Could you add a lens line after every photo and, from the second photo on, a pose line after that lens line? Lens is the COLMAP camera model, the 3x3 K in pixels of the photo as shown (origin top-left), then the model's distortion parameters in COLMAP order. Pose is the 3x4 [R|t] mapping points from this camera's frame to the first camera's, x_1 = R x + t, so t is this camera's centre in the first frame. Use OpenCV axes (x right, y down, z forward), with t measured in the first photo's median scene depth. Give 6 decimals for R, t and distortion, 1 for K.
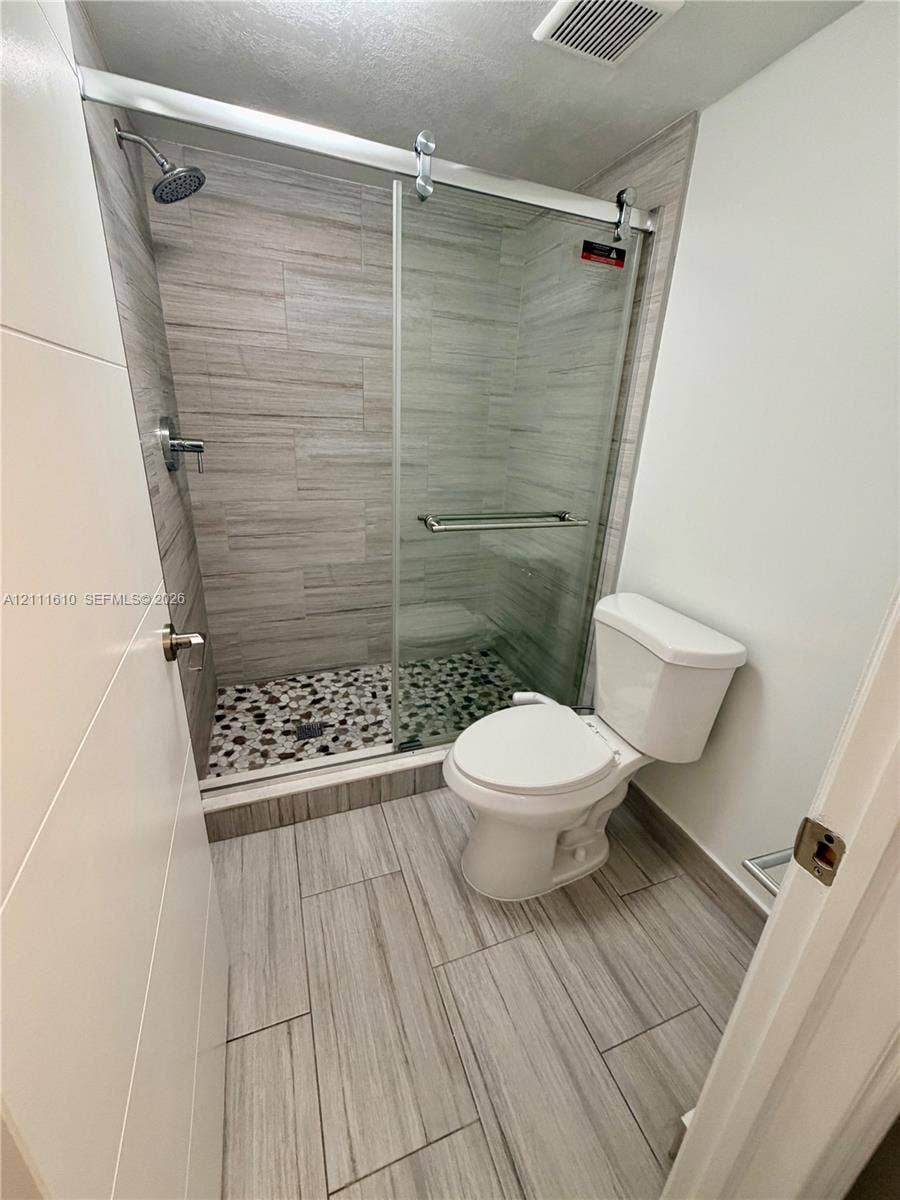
lens RADIAL K [[478.8, 0, 452.7], [0, 478.8, 595.5], [0, 0, 1]] dist [0.000500, -0.000360]
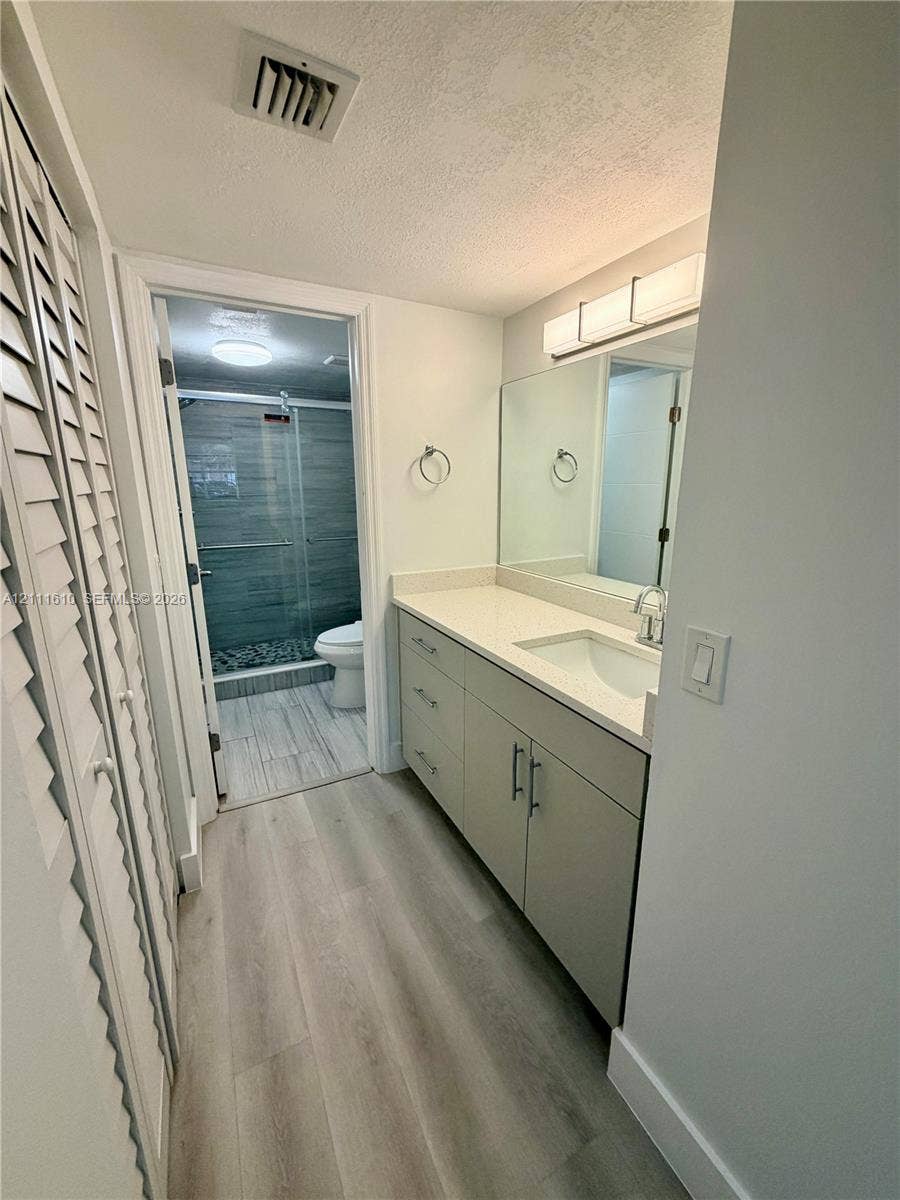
lens RADIAL K [[478.8, 0, 452.7], [0, 478.8, 595.5], [0, 0, 1]] dist [0.000500, -0.000360]
pose [[0.992063, -0.073703, 0.101874, 0.259416], [0.085082, 0.990027, -0.112282, 0.270552], [-0.092583, 0.120058, 0.988440, -0.819025]]
